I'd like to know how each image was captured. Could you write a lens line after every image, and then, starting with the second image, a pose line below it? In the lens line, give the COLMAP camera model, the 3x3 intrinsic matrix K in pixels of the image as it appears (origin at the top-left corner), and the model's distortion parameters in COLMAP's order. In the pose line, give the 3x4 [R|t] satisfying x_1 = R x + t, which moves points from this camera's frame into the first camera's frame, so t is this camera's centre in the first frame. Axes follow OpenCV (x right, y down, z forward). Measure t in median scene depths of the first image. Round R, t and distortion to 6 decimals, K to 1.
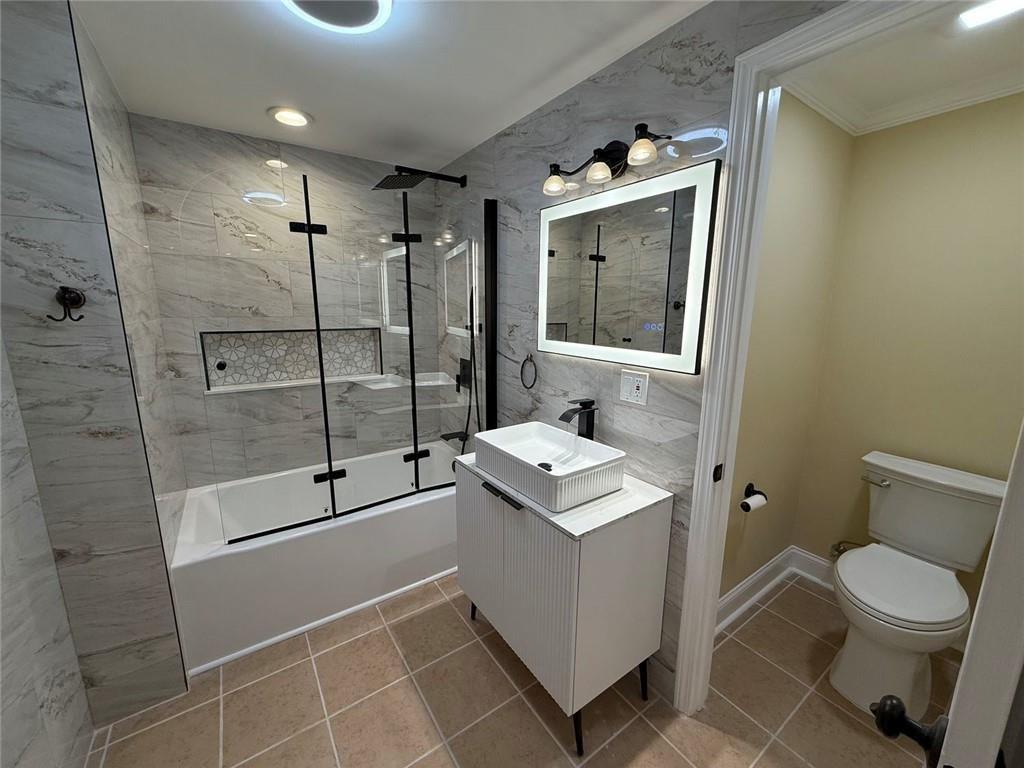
lens RADIAL K [[406.8, 0, 510.3], [0, 406.8, 384.8], [0, 0, 1]] dist [-0.001080, 0.001105]
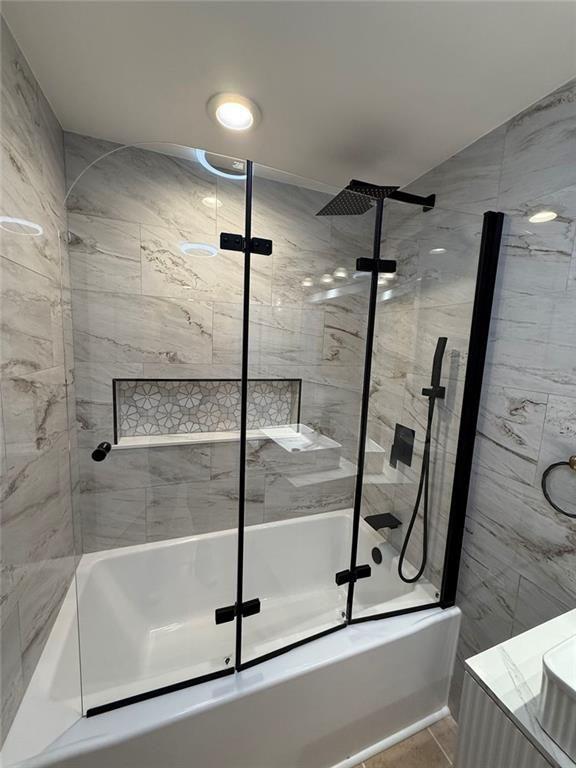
lens RADIAL K [[305.1, 0, 287.3], [0, 305.1, 382.1], [0, 0, 1]] dist [-0.001080, 0.001105]
pose [[0.969514, 0.068182, -0.235358, -0.261143], [-0.084503, 0.994618, -0.059960, -0.123669], [0.230003, 0.078020, 0.970057, 0.481862]]
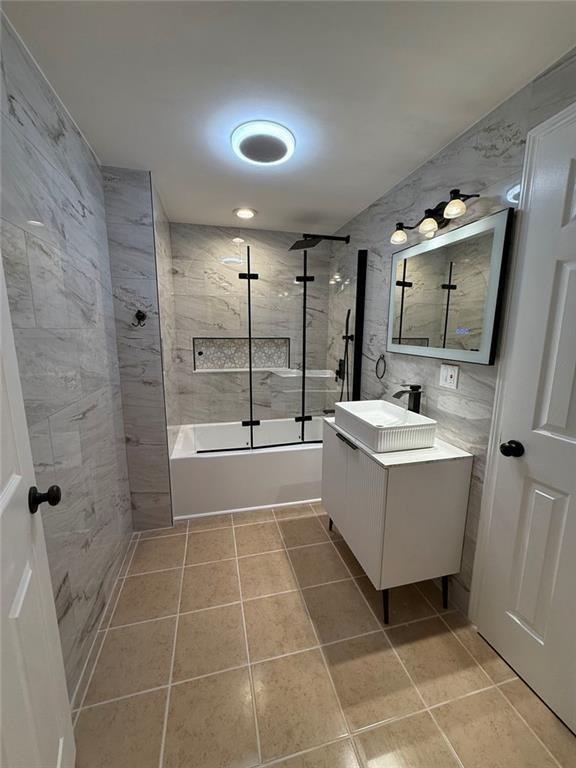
lens RADIAL K [[305.1, 0, 288.7], [0, 305.1, 382.8], [0, 0, 1]] dist [-0.001080, 0.001105]
pose [[0.937266, 0.060288, -0.343362, 0.117210], [-0.068301, 0.997601, -0.011280, 0.059771], [0.341858, 0.034024, 0.939135, -0.123390]]
